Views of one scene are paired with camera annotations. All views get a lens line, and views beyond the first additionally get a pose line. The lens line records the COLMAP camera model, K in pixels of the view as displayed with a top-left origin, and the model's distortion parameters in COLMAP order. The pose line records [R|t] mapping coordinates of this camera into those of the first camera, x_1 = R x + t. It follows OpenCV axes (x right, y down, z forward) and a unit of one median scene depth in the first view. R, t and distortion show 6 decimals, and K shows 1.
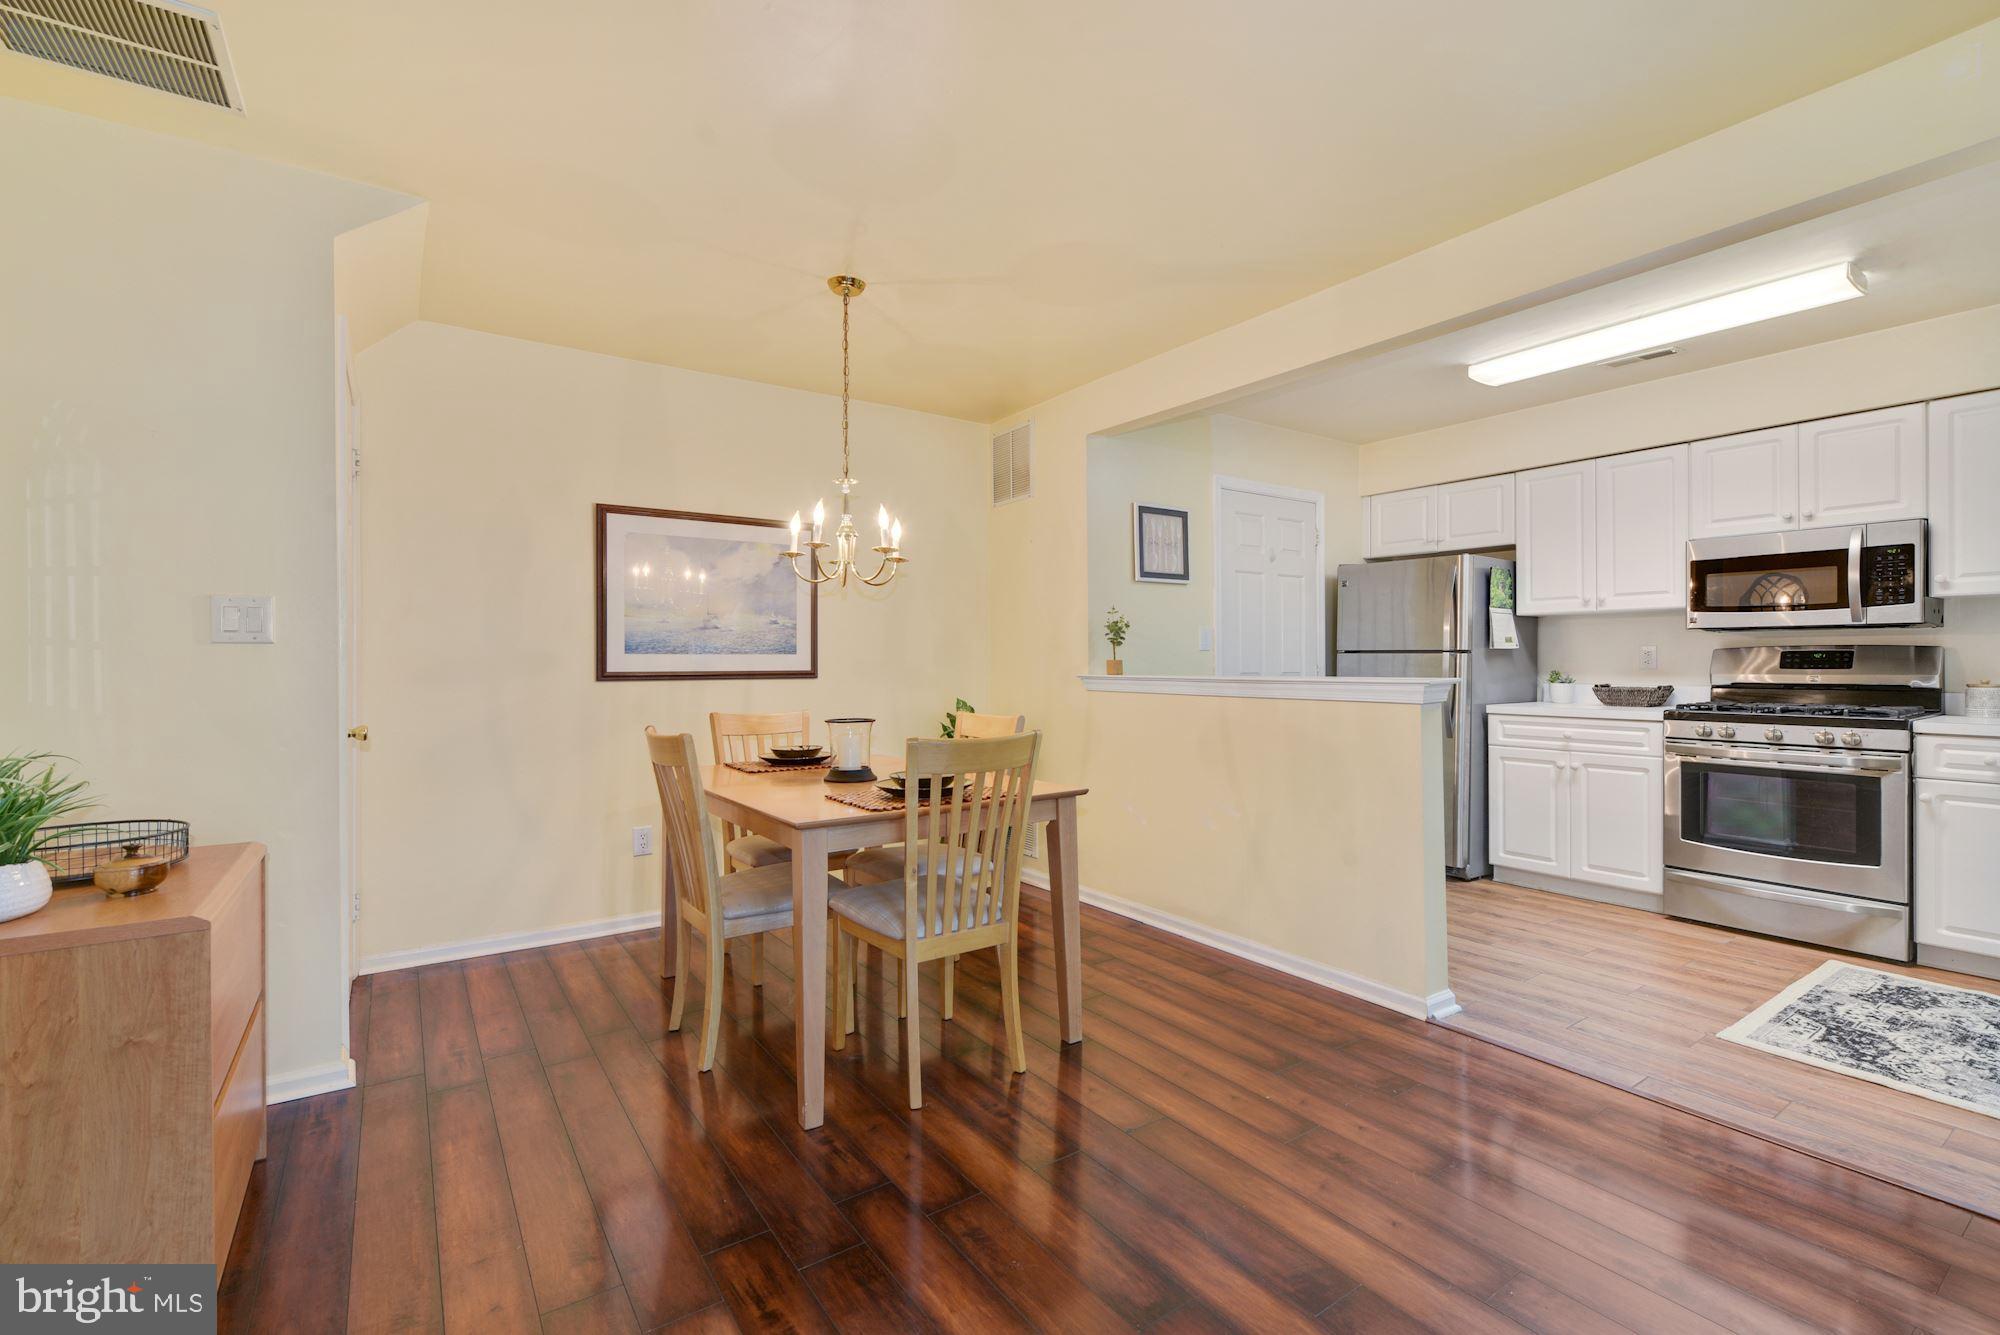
lens RADIAL K [[878.5, 0, 1017.5], [0, 878.5, 660.8], [0, 0, 1]] dist [0.020331, -0.008382]
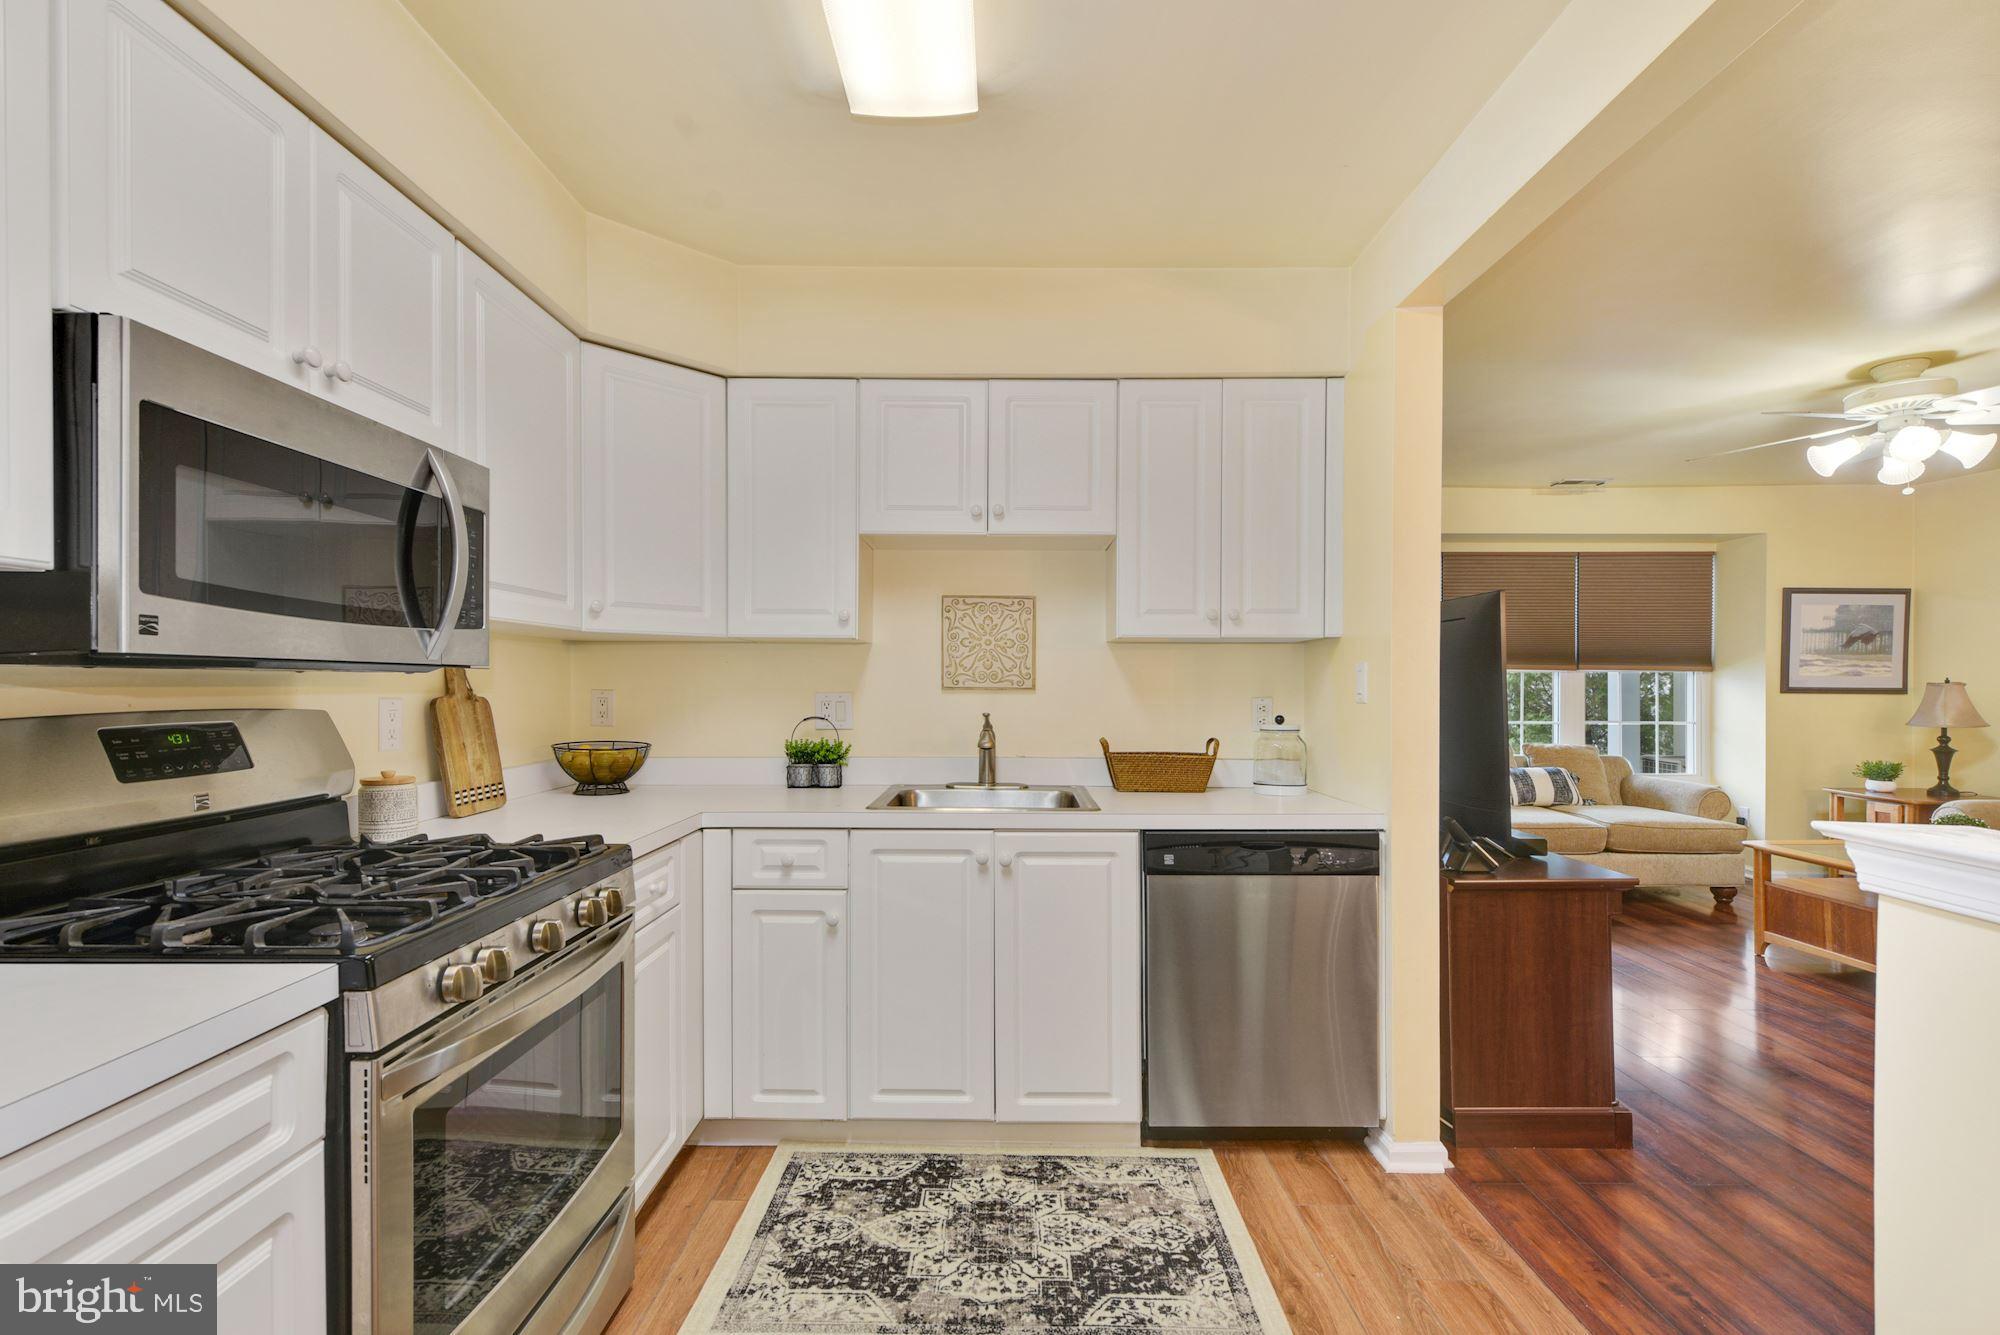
lens RADIAL K [[896.9, 0, 999.0], [0, 896.9, 692.5], [0, 0, 1]] dist [0.001440, -0.000630]
pose [[-0.805612, -0.003836, 0.592432, 0.423215], [0.001262, 0.999966, 0.008191, -0.028807], [-0.592443, 0.007346, -0.805579, 1.150284]]
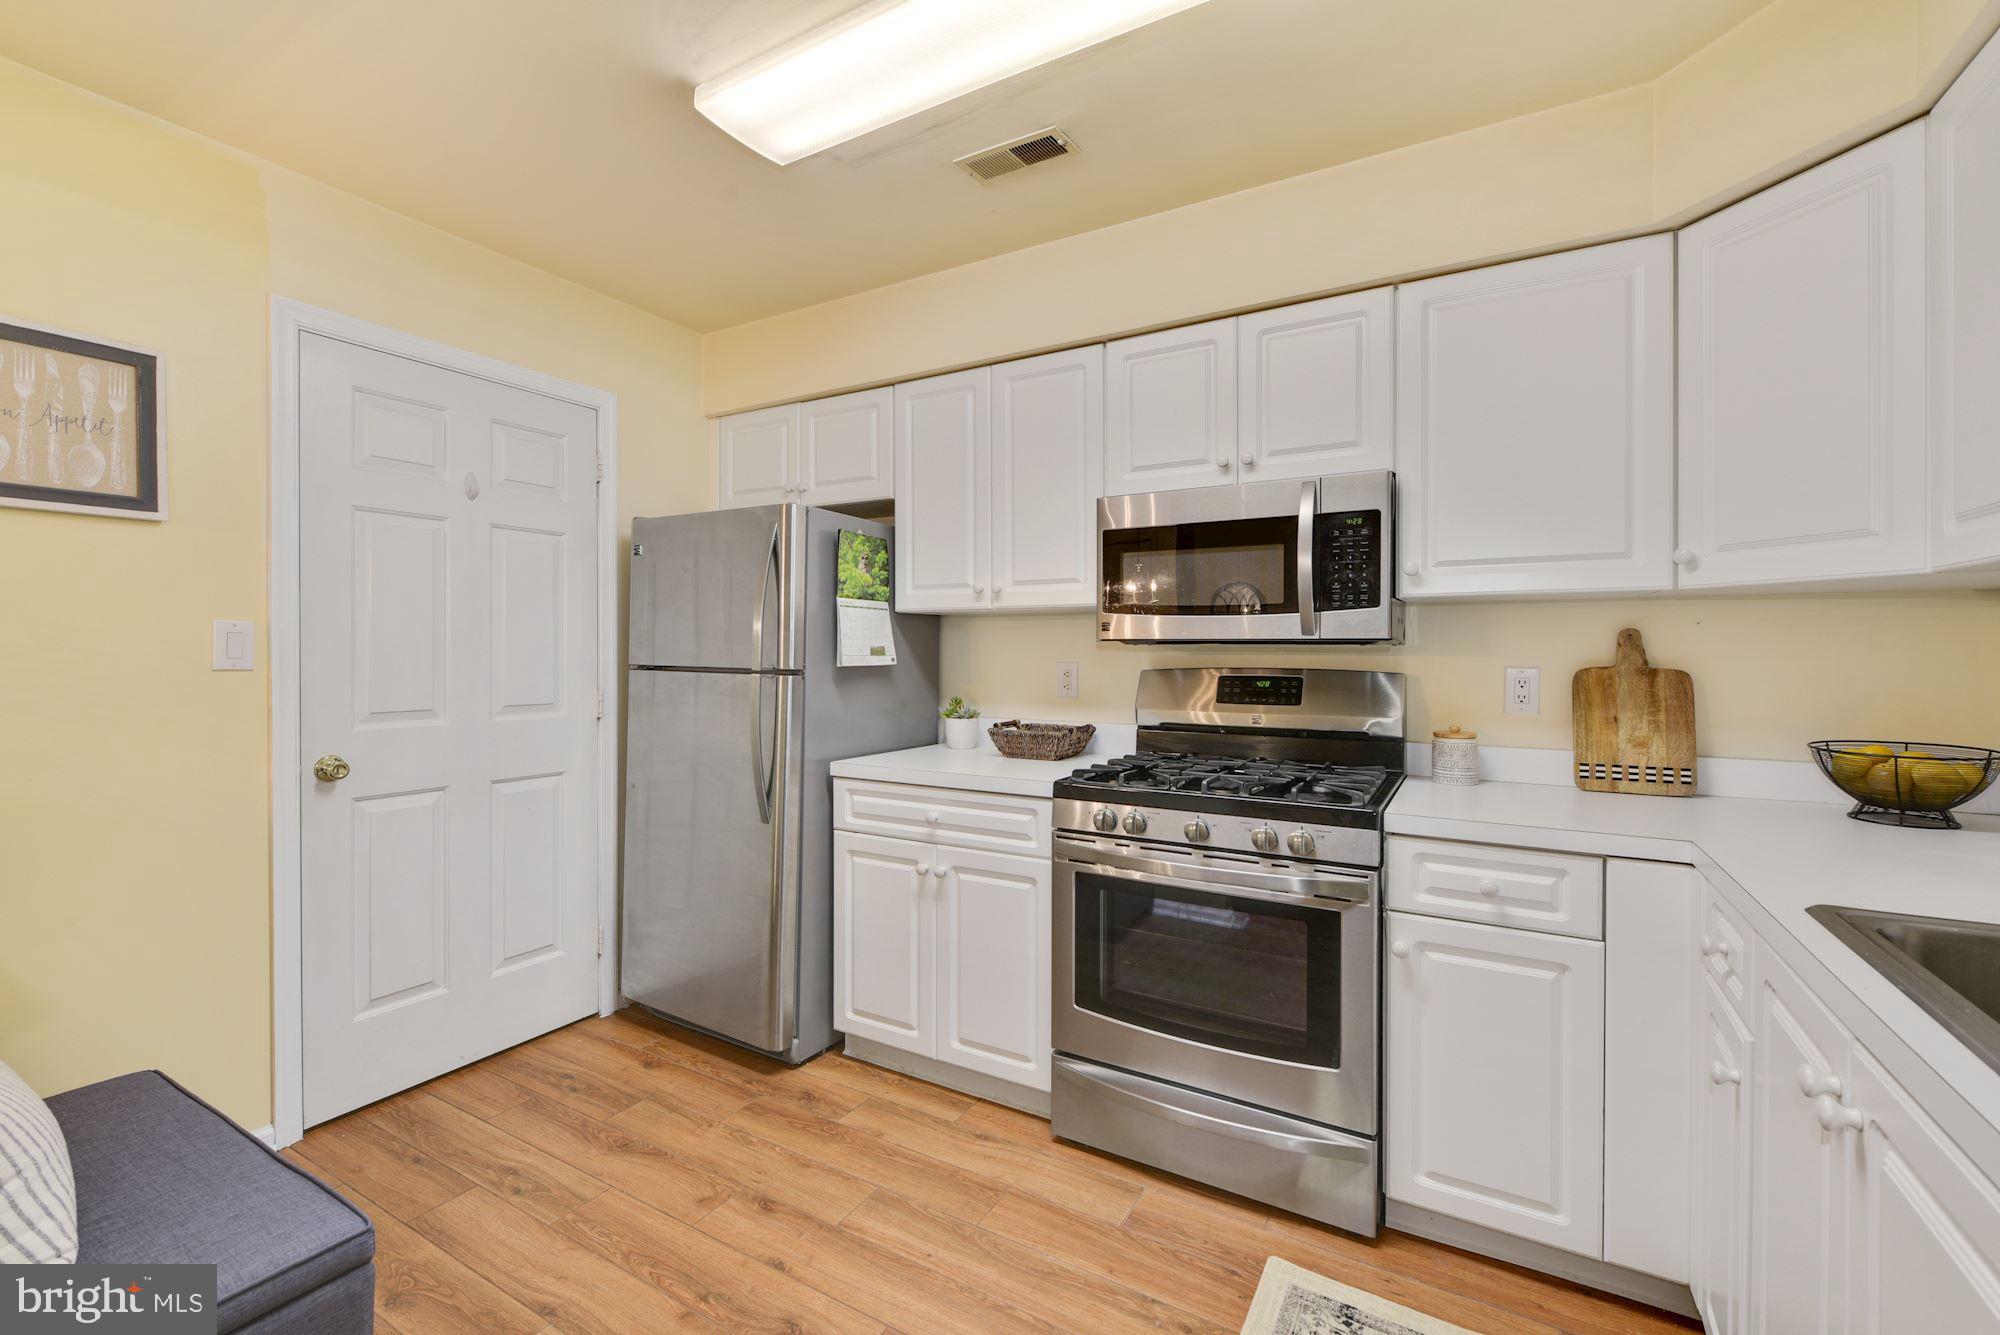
lens RADIAL K [[834.1, 0, 1010.0], [0, 834.1, 643.7], [0, 0, 1]] dist [0.001232, -0.000361]
pose [[0.911298, 0.010973, 0.411602, 0.493864], [-0.007233, 0.999917, -0.010644, -0.028880], [-0.411685, 0.006722, 0.911301, 0.531476]]
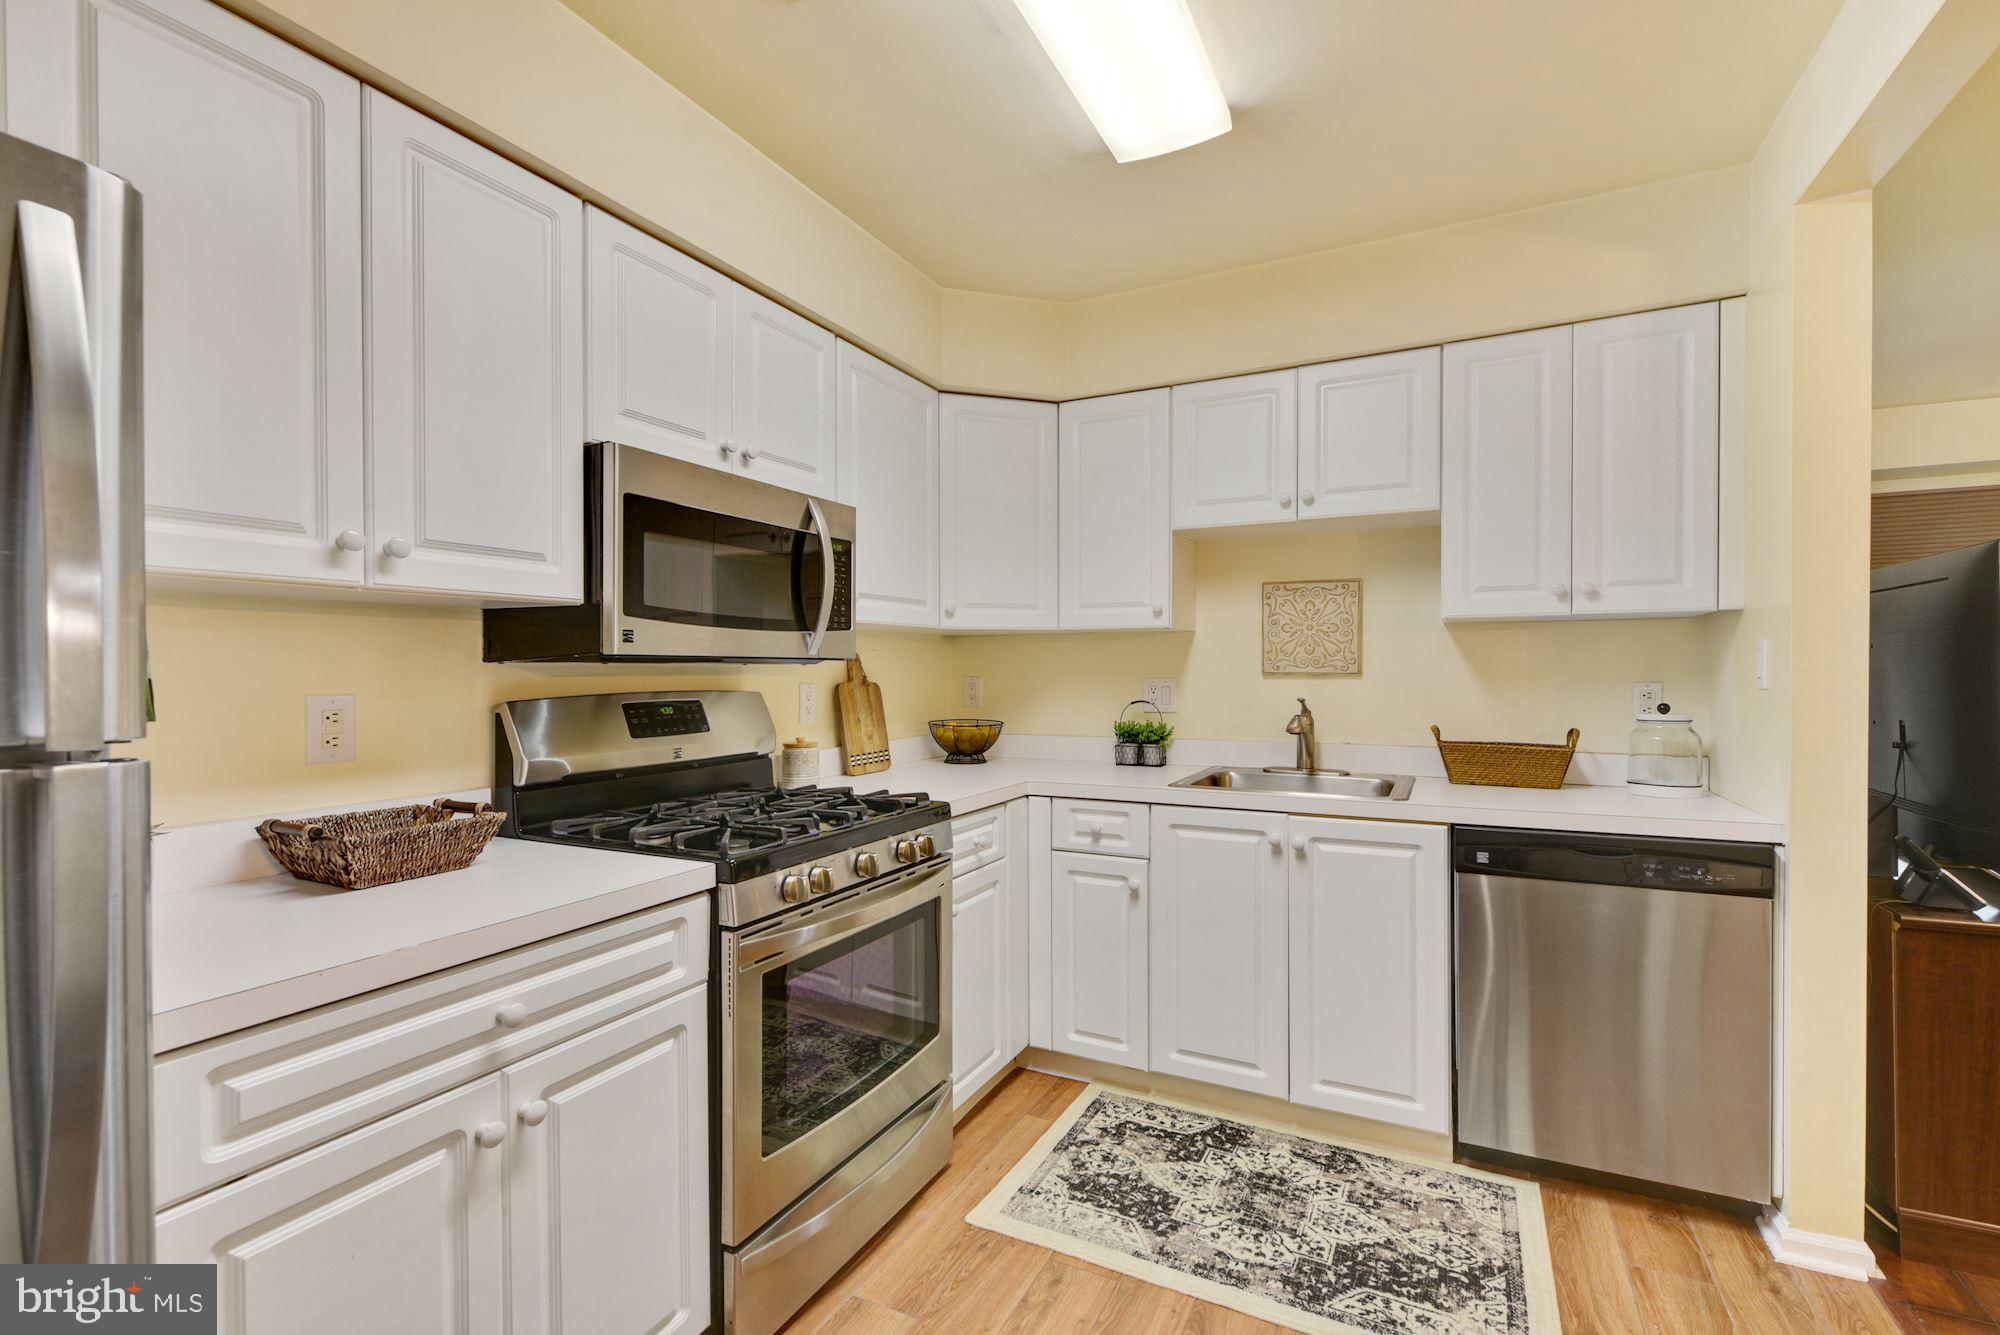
lens RADIAL K [[882.0, 0, 1000.0], [0, 882.0, 667.5], [0, 0, 1]] dist [-0.007071, -0.000634]
pose [[-0.450130, 0.008713, 0.892921, 0.329604], [0.007459, 0.999954, -0.005997, -0.028694], [-0.892932, 0.003961, -0.450174, 1.110135]]
